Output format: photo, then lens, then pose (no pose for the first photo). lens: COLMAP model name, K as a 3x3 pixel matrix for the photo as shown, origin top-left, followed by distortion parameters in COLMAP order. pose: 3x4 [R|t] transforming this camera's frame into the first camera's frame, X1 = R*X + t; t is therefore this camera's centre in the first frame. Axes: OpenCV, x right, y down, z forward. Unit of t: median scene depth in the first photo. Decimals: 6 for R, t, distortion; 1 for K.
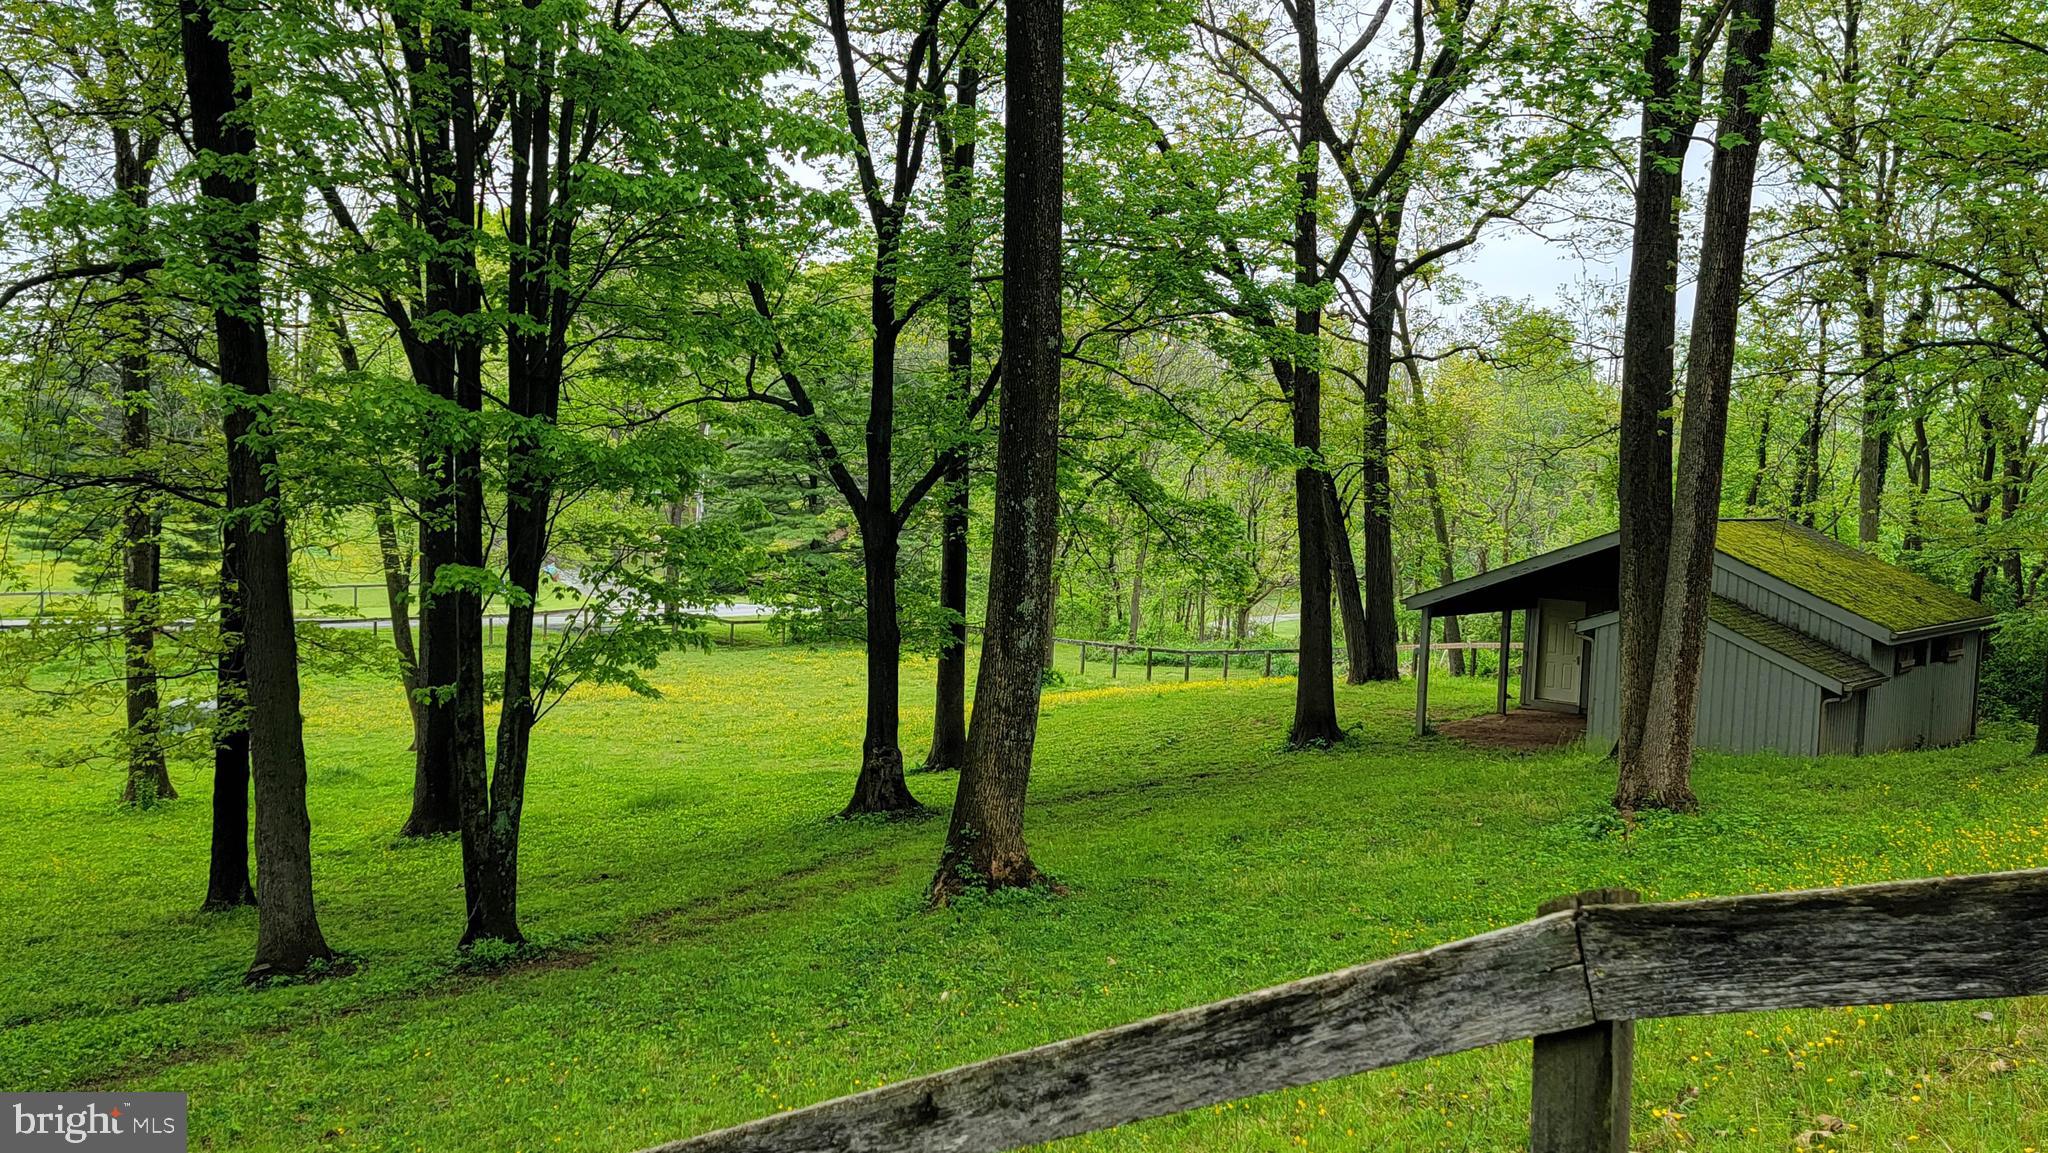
lens RADIAL K [[1599.1, 0, 1024.0], [0, 1599.1, 576.5], [0, 0, 1]] dist [0.086115, -0.070743]
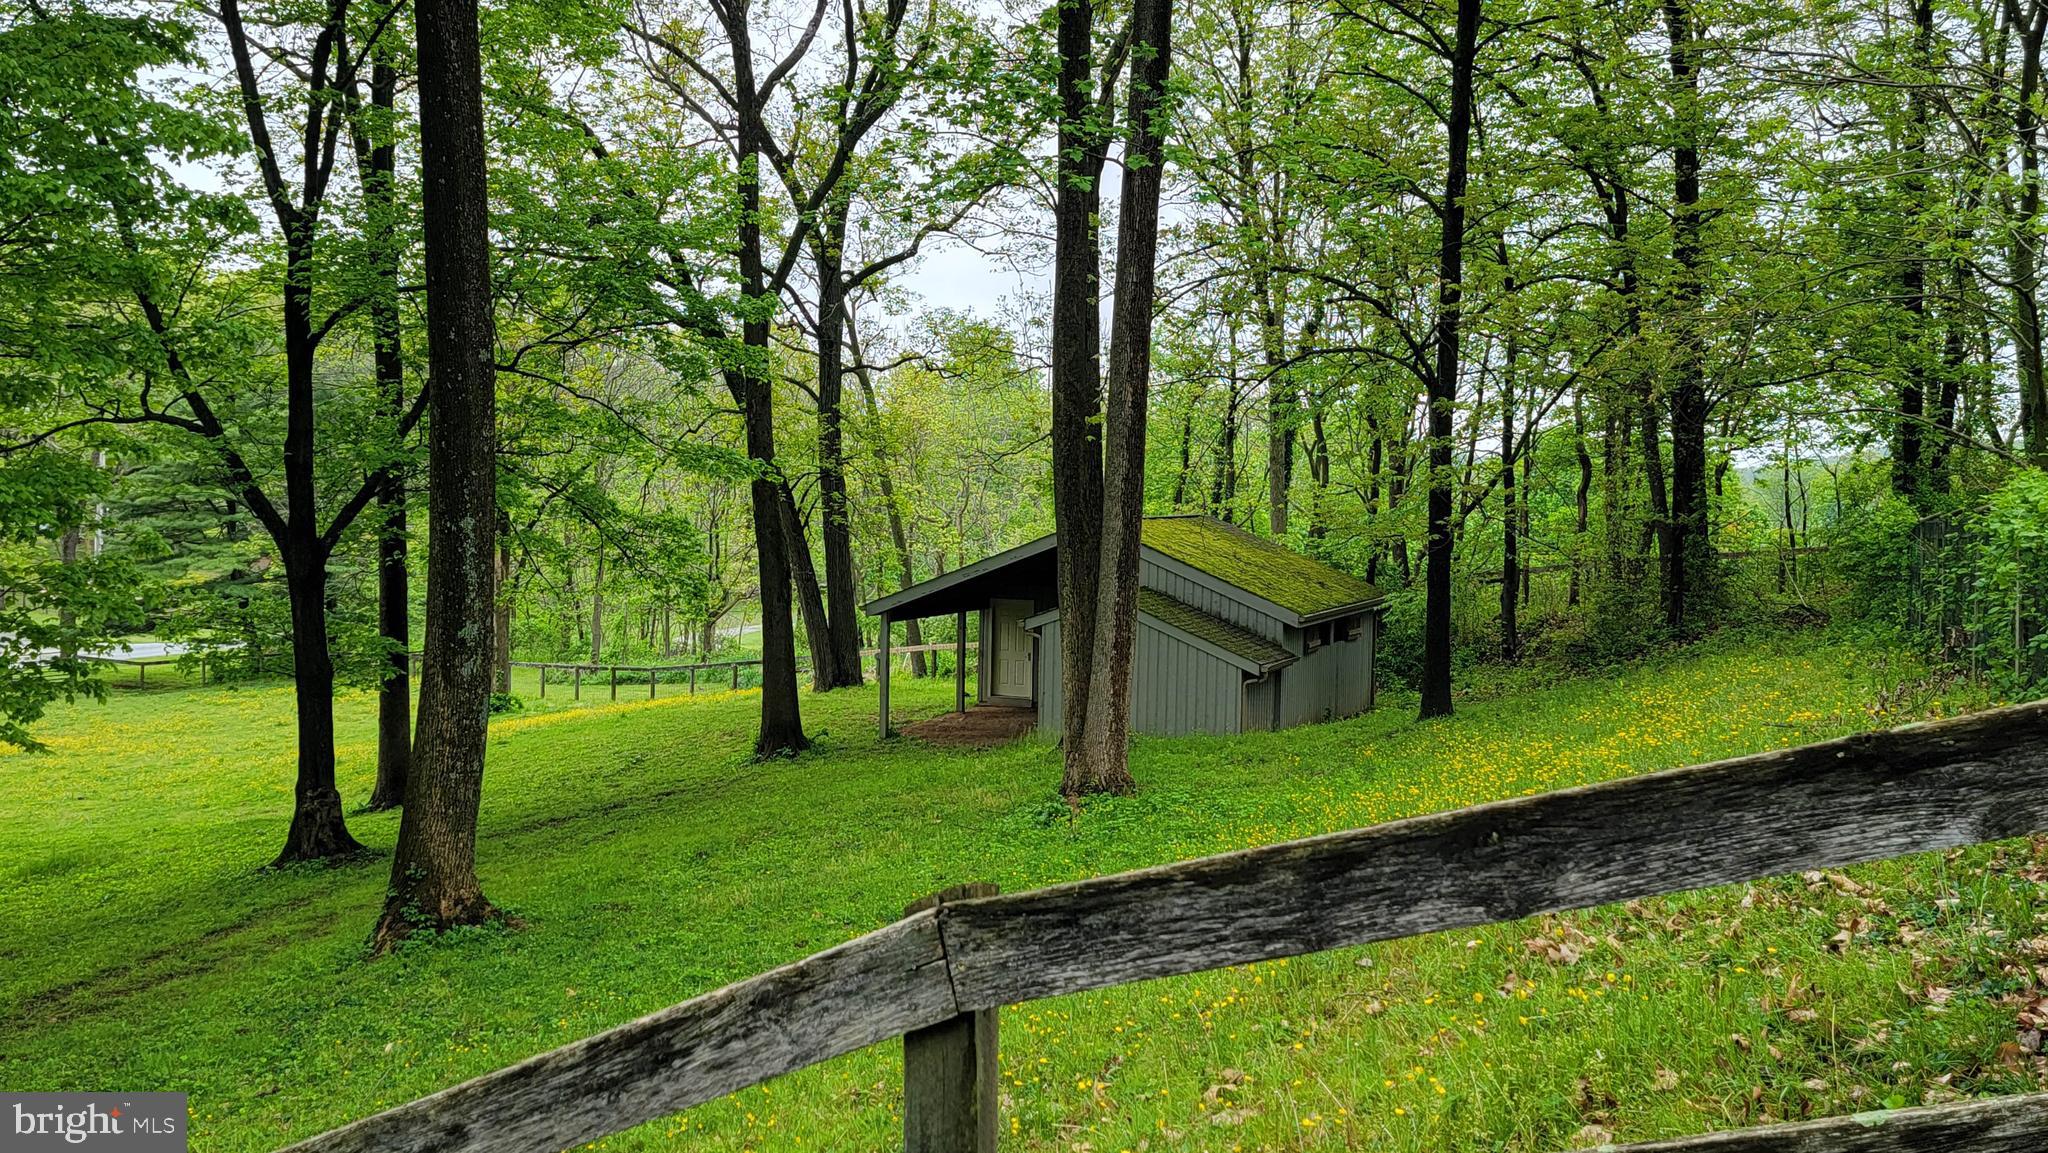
lens RADIAL K [[1599.1, 0, 1024.0], [0, 1599.1, 576.5], [0, 0, 1]] dist [0.086115, -0.070743]
pose [[0.977790, -0.042458, 0.205239, 0.127846], [0.041622, 0.999098, 0.008392, -0.008476], [-0.205410, 0.000337, 0.978676, -0.012819]]
